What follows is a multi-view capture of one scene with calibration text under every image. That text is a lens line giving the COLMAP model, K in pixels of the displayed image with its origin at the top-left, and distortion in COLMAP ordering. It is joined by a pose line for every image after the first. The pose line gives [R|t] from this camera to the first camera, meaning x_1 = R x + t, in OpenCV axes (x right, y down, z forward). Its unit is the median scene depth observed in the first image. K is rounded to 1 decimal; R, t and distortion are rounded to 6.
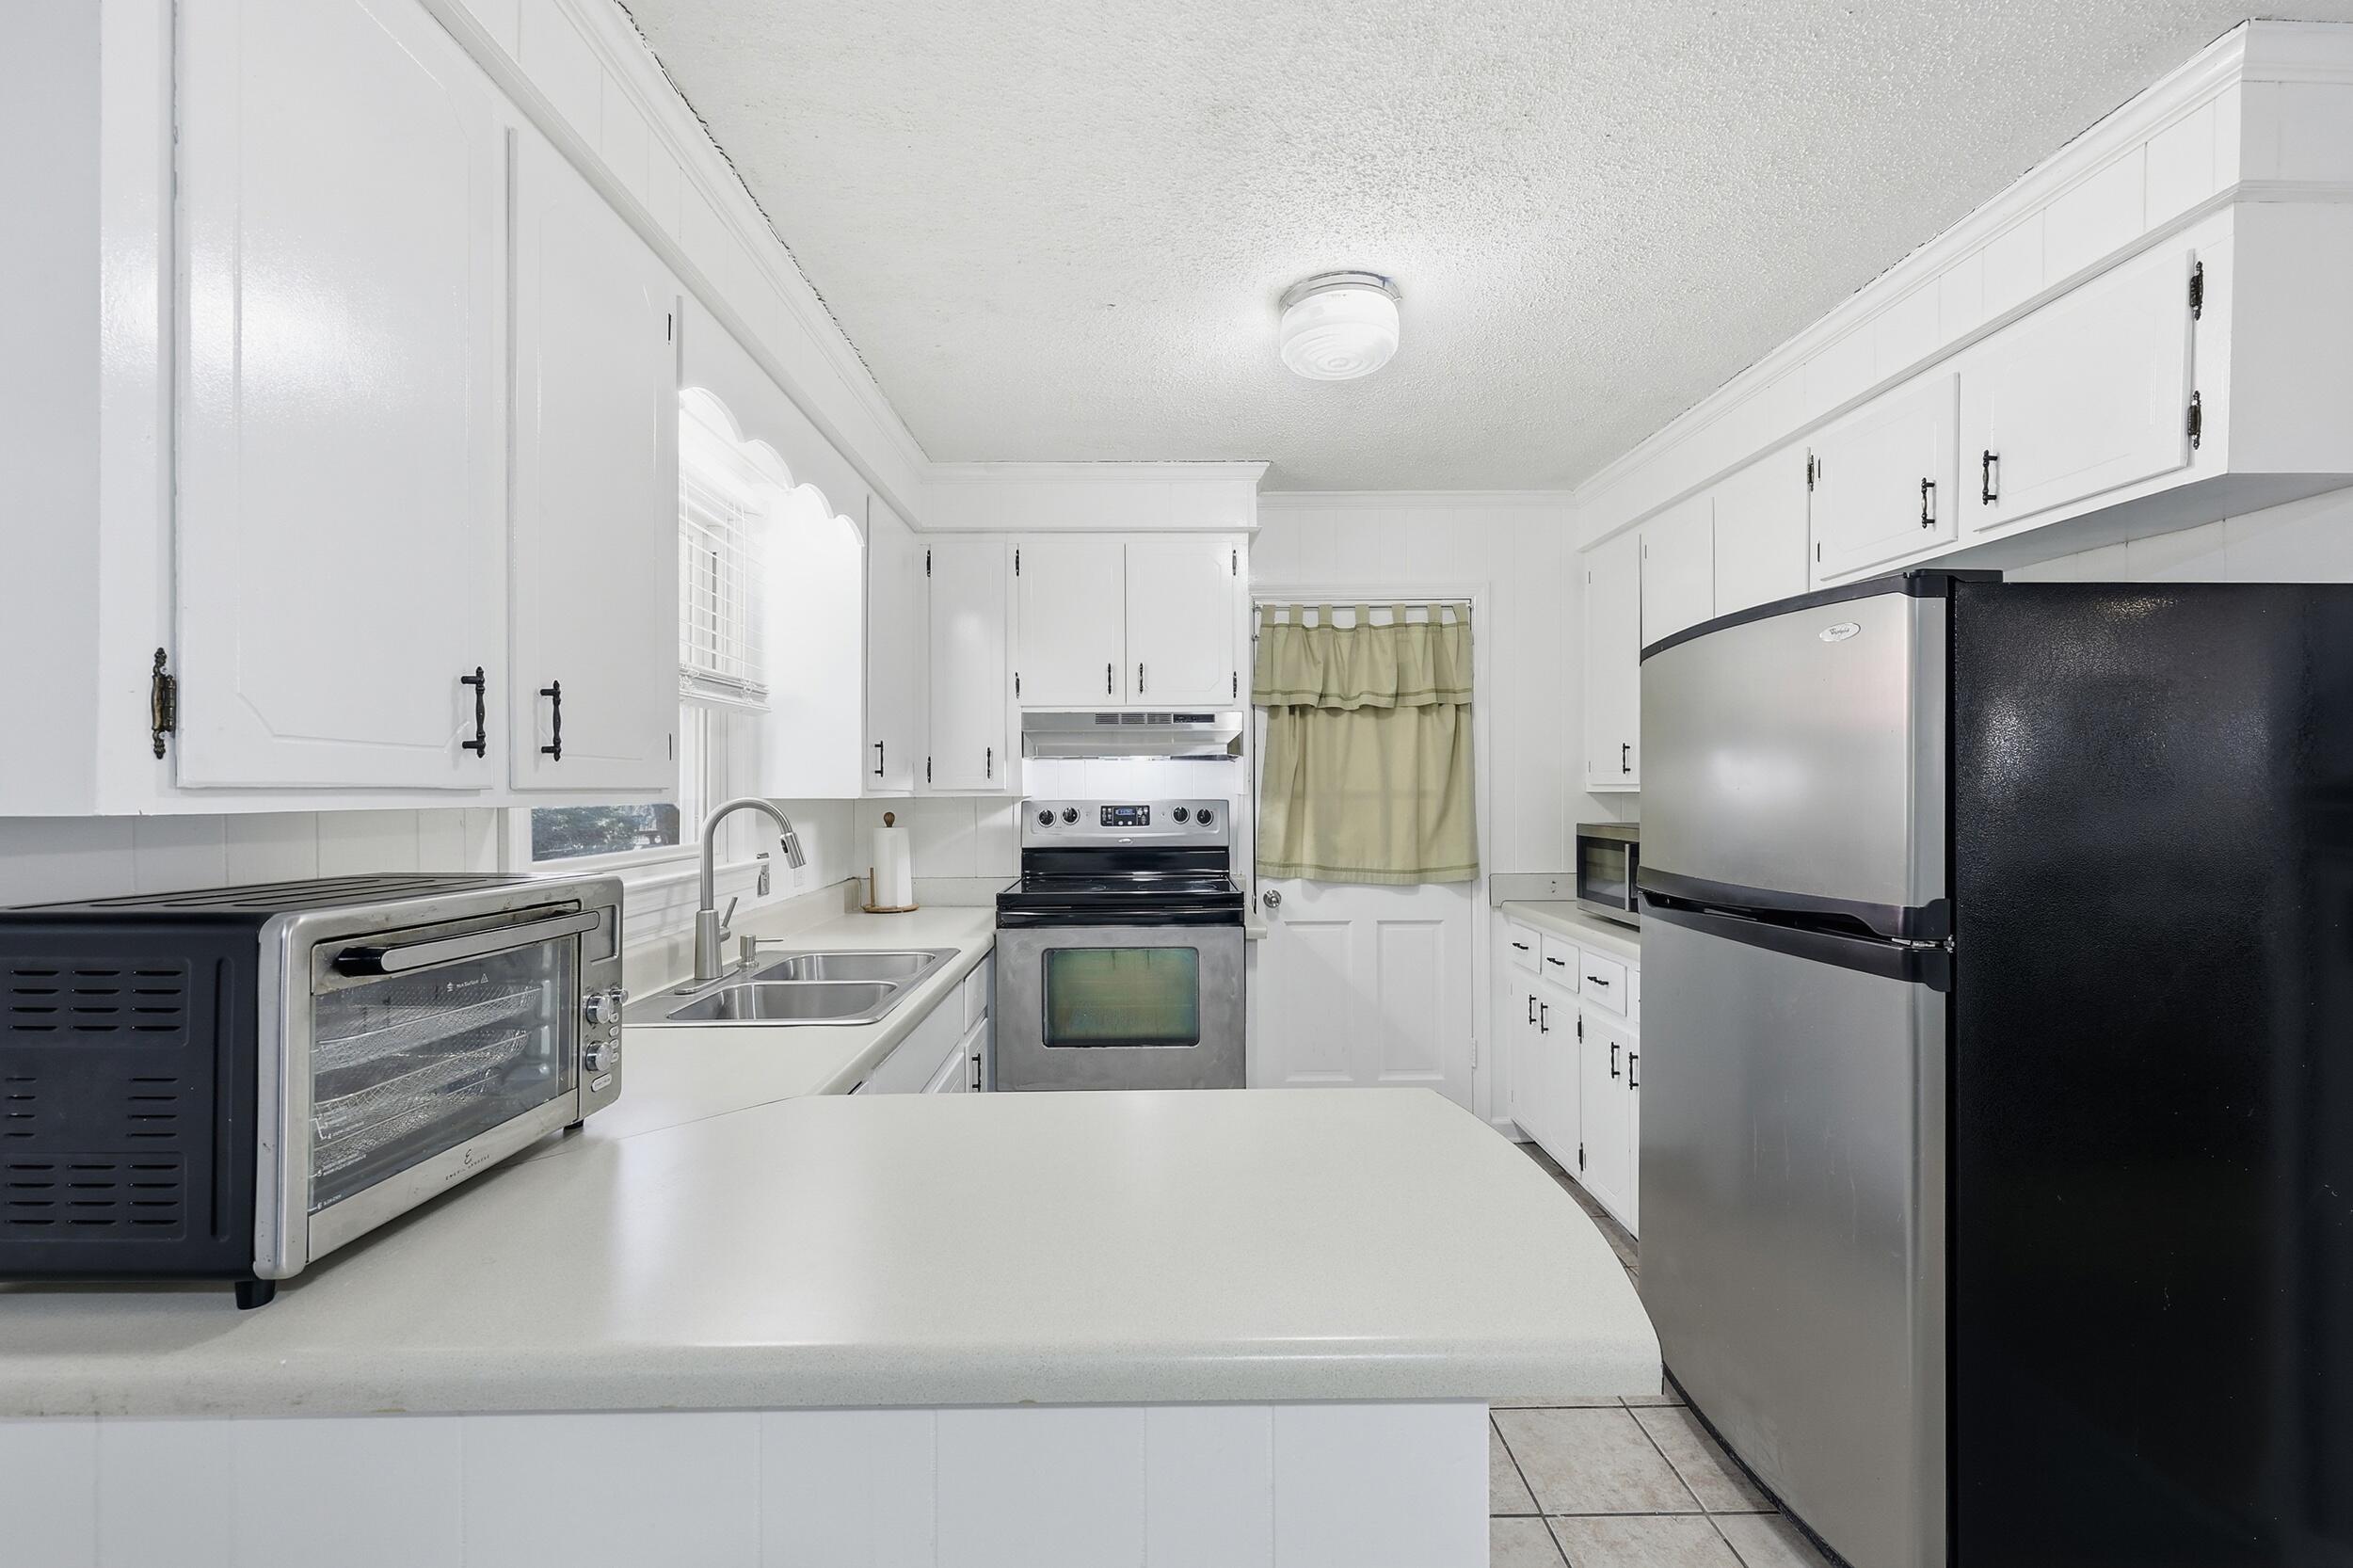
lens RADIAL K [[959.7, 0, 1165.3], [0, 959.7, 786.5], [0, 0, 1]] dist [0.008970, -0.000082]
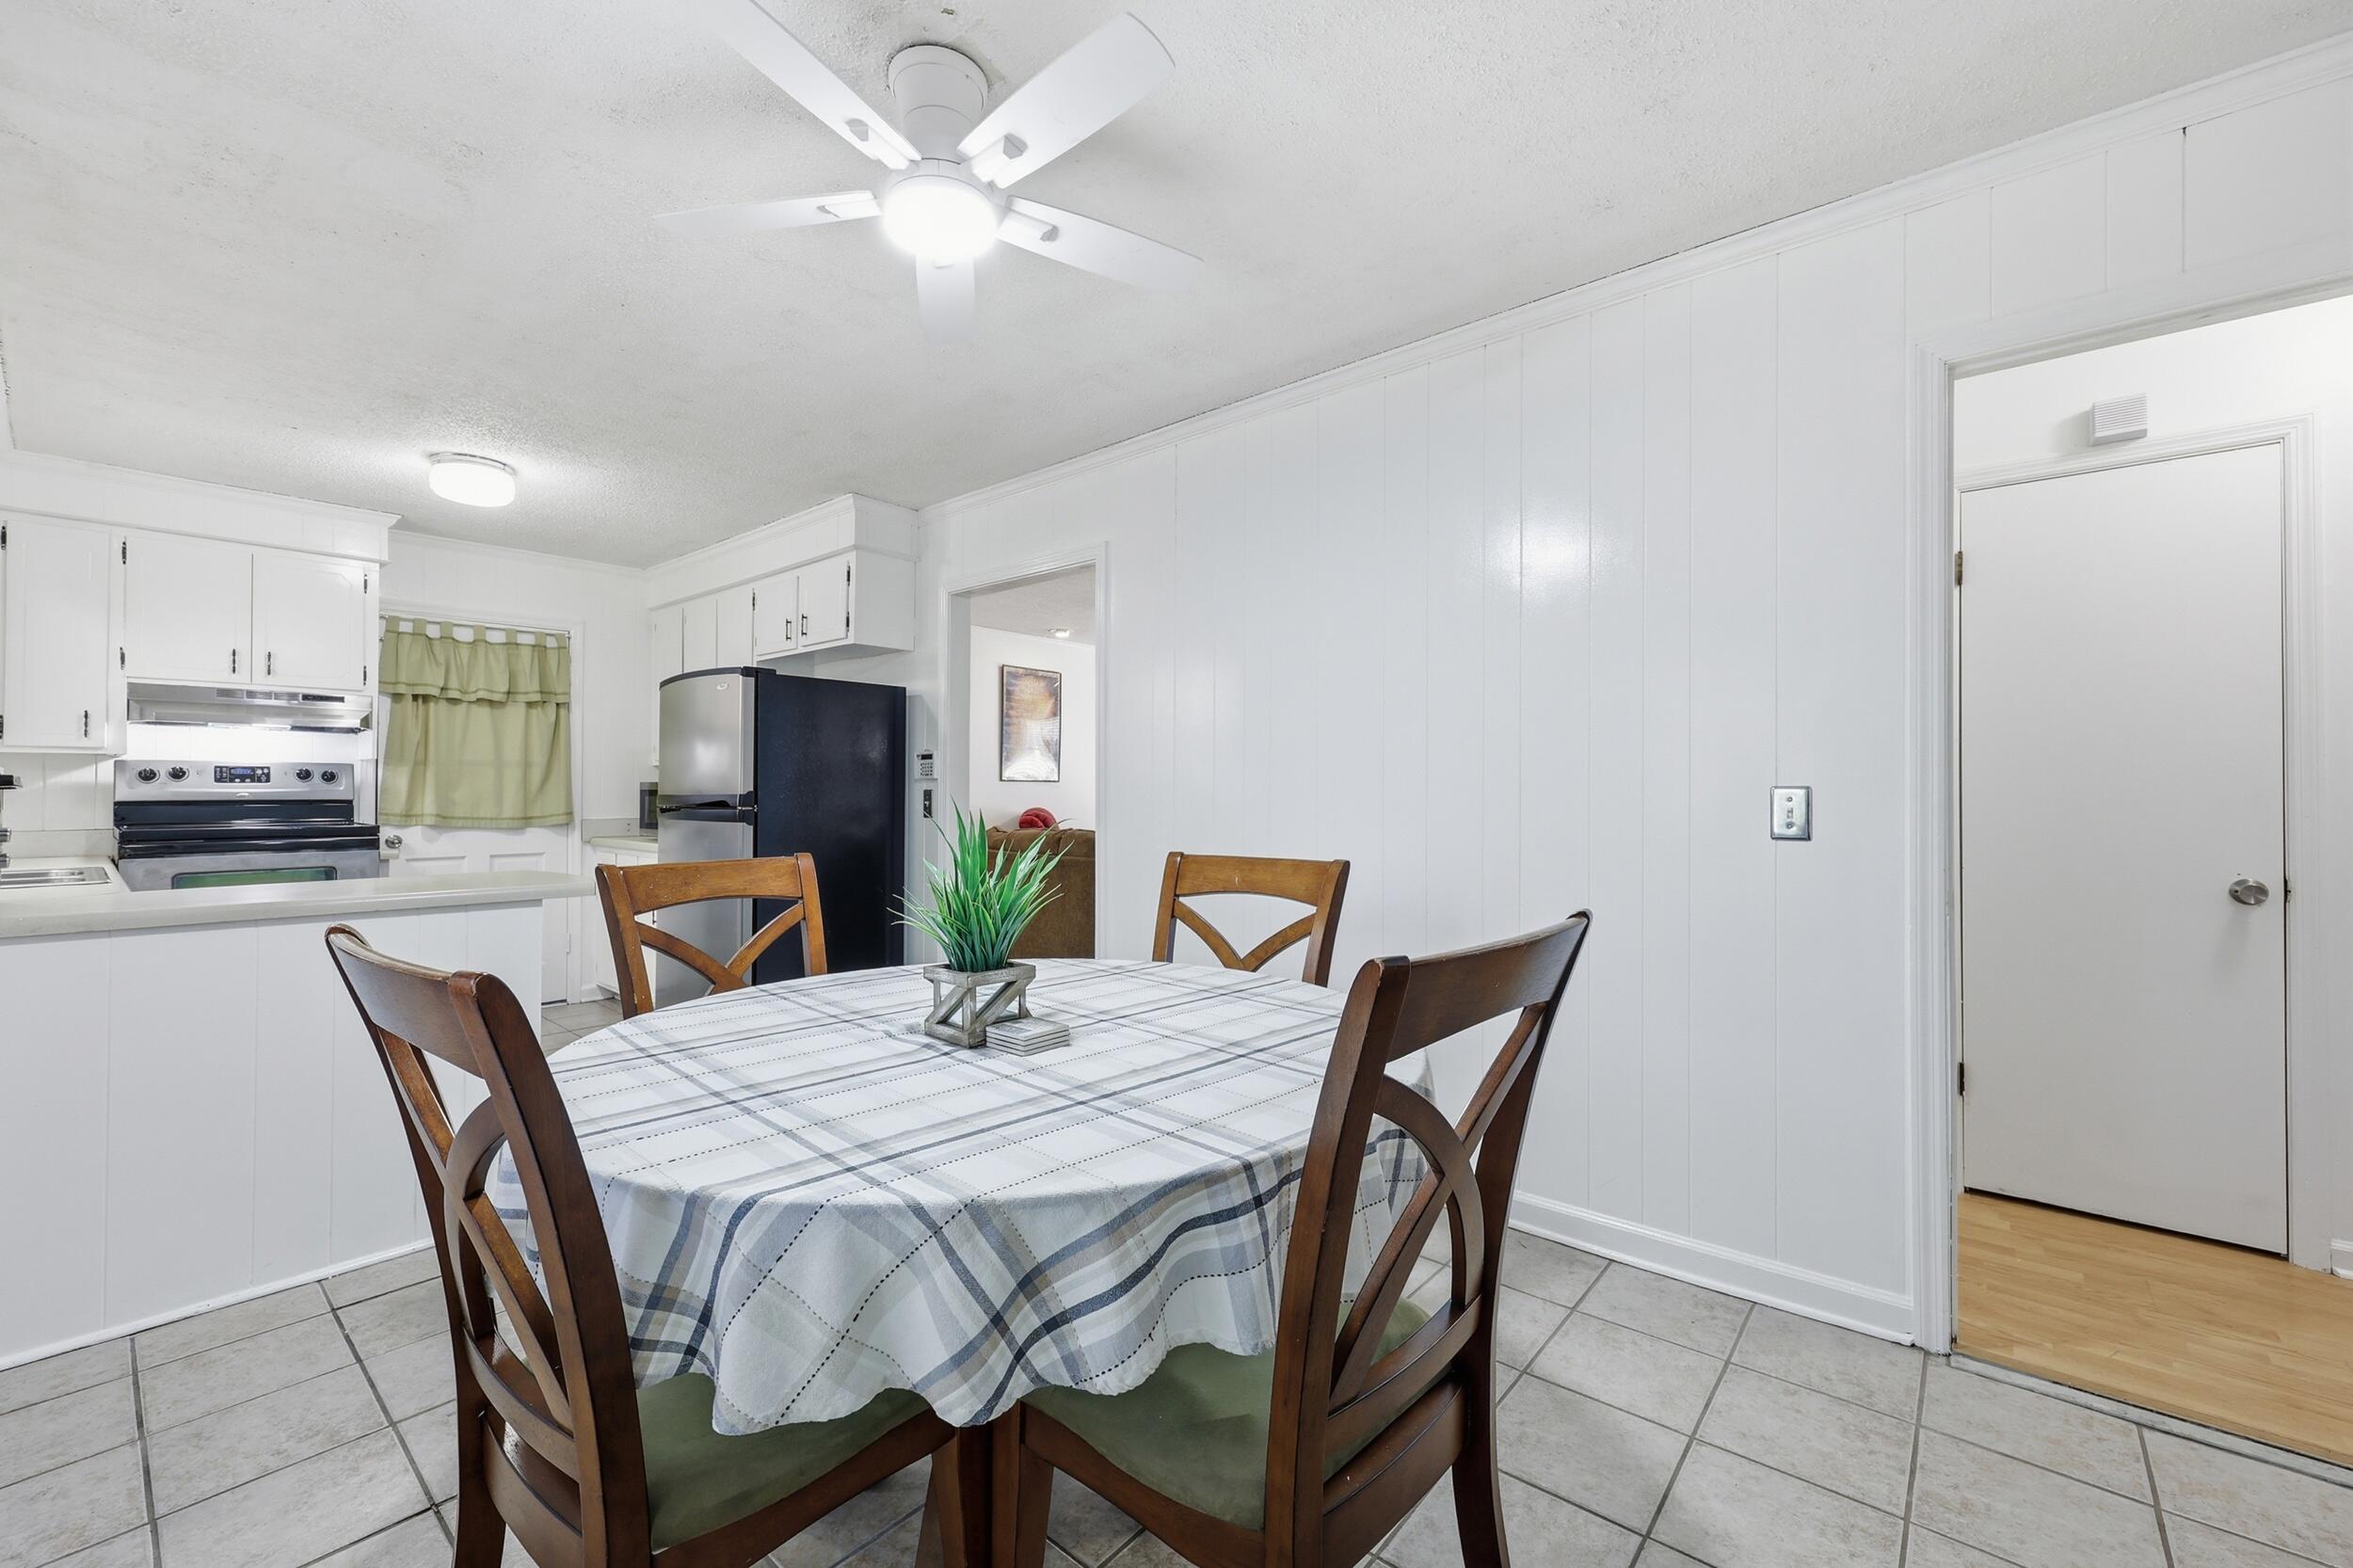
lens RADIAL K [[973.0, 0, 1164.7], [0, 973.0, 780.5], [0, 0, 1]] dist [0.010111, 0.000030]
pose [[0.672095, 0.013186, 0.740348, -0.176165], [-0.003011, 0.999882, -0.015075, 0.053052], [-0.740459, 0.007903, 0.672055, -0.691566]]
